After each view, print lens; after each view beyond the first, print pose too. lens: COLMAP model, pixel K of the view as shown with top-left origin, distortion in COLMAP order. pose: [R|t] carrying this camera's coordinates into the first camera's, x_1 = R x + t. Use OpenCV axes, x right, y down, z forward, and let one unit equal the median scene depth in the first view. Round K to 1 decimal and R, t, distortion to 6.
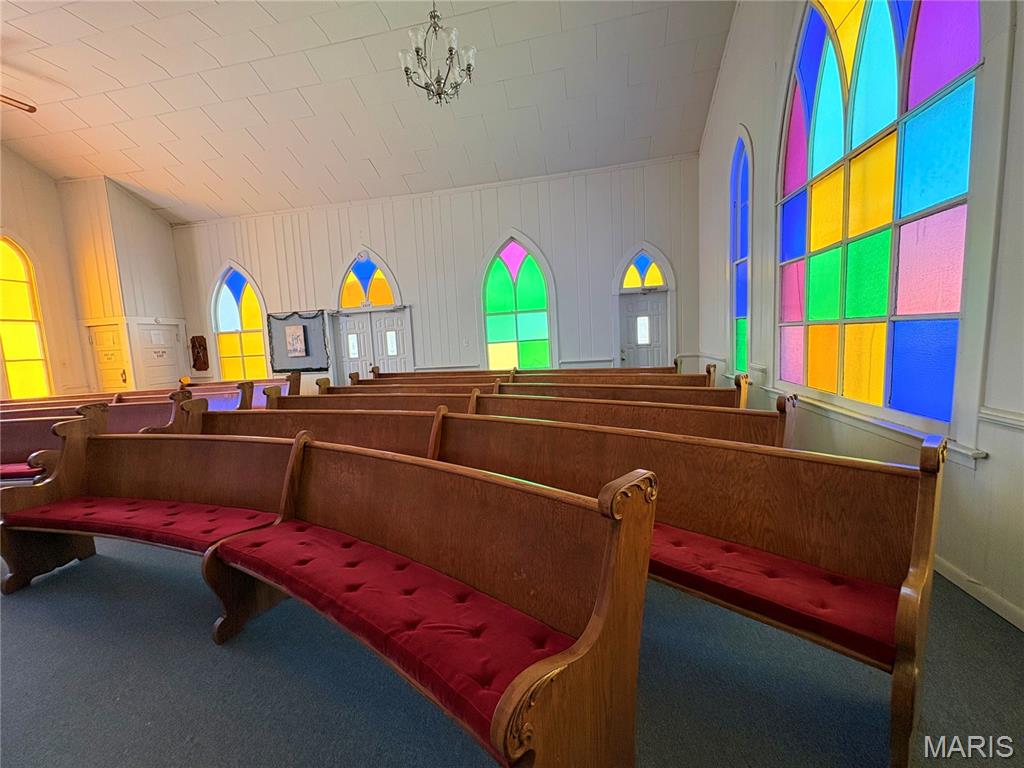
lens RADIAL K [[409.6, 0, 512.3], [0, 409.6, 383.0], [0, 0, 1]] dist [0.001247, -0.000020]
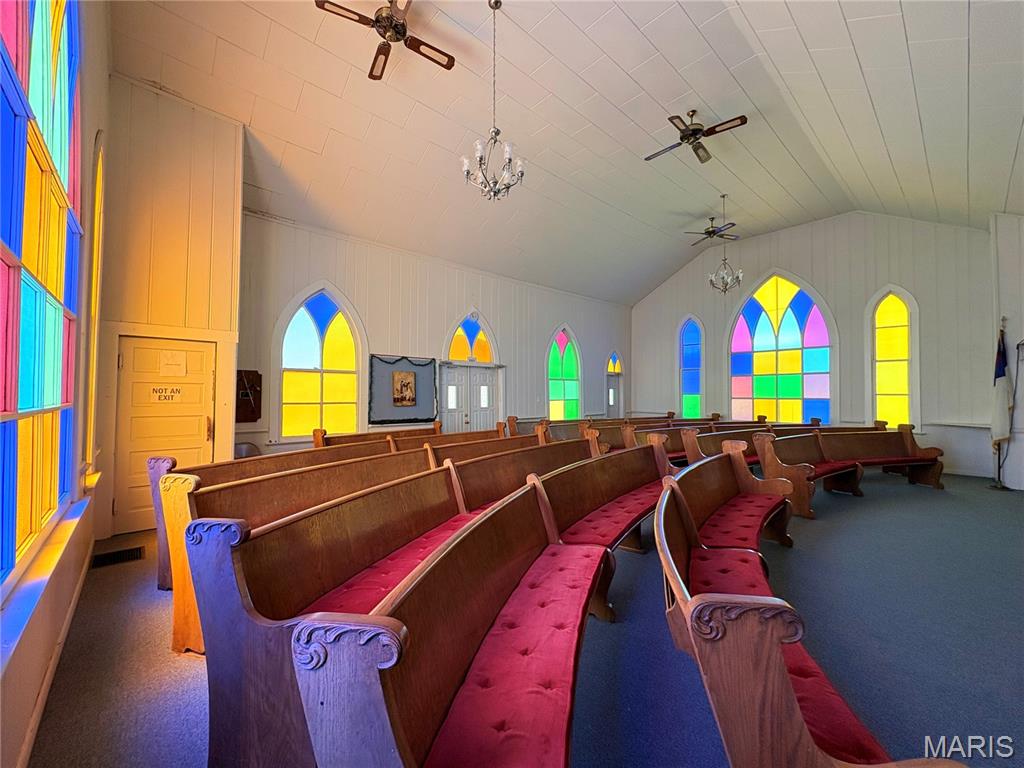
lens RADIAL K [[409.6, 0, 511.4], [0, 409.6, 387.8], [0, 0, 1]] dist [0.001247, -0.000020]
pose [[0.596936, 0.068970, 0.799319, -1.128513], [0.052908, 0.990745, -0.125000, 0.021287], [-0.800543, 0.116908, 0.587762, 0.290607]]
